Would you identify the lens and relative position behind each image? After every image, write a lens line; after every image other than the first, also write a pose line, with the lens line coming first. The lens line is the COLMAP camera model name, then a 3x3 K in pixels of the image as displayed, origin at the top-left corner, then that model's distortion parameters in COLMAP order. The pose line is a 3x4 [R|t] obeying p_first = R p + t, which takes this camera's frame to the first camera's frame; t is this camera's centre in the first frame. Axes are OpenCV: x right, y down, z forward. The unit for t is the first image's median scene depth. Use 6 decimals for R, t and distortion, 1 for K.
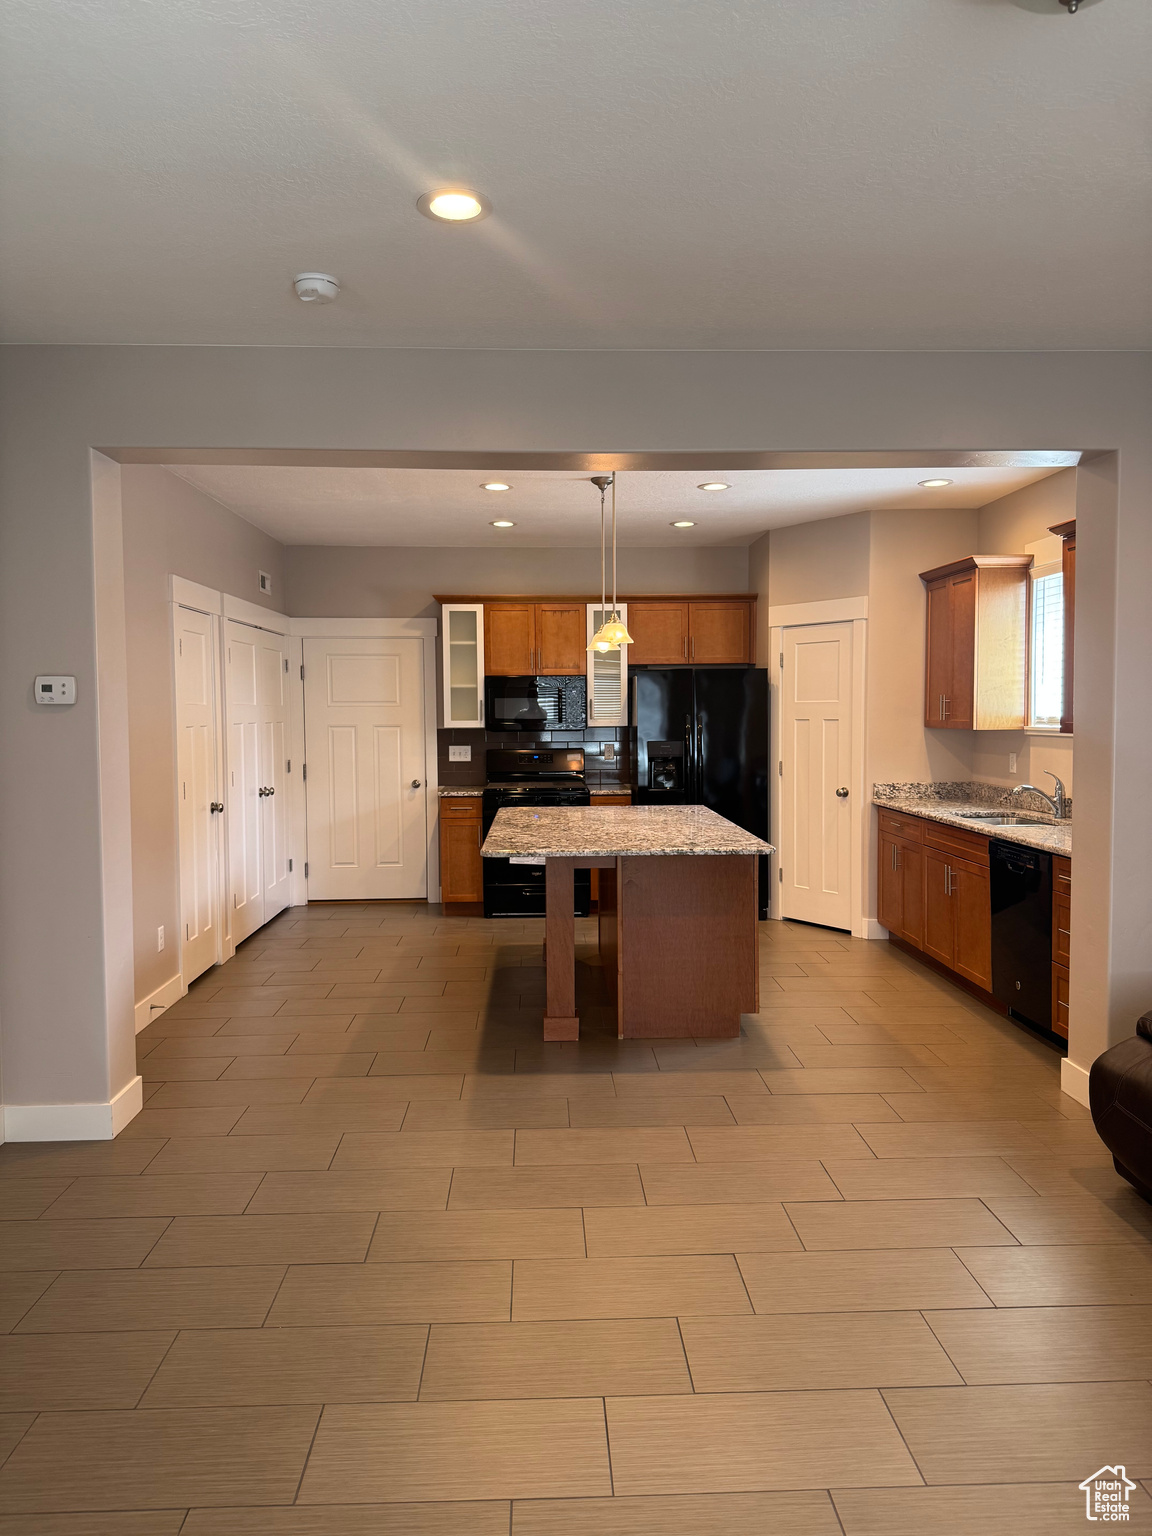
lens RADIAL K [[1080.1, 0, 576.6], [0, 1080.1, 767.1], [0, 0, 1]] dist [0.015364, -0.017266]
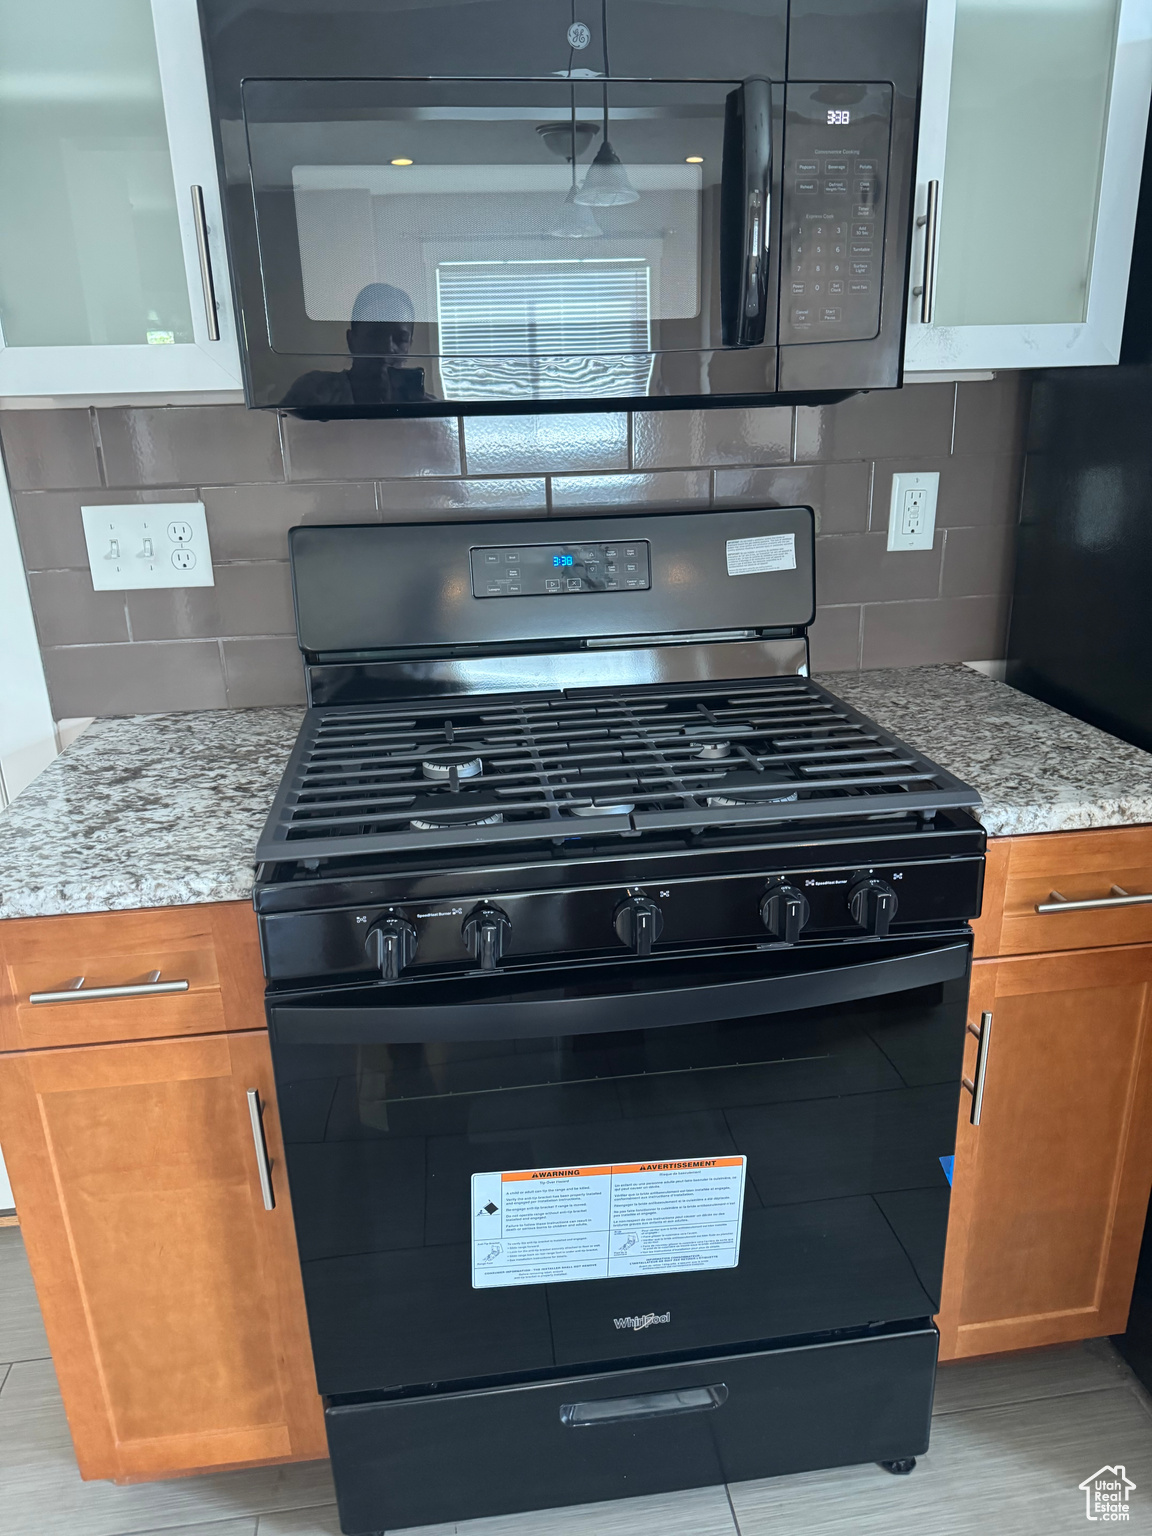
lens RADIAL K [[1080.1, 0, 573.0], [0, 1080.1, 768.5], [0, 0, 1]] dist [0.015364, -0.017266]
pose [[0.996145, -0.051175, 0.071250, -0.052295], [0.029411, 0.960030, 0.278347, -0.026212], [-0.082646, -0.275178, 0.957834, 0.829223]]
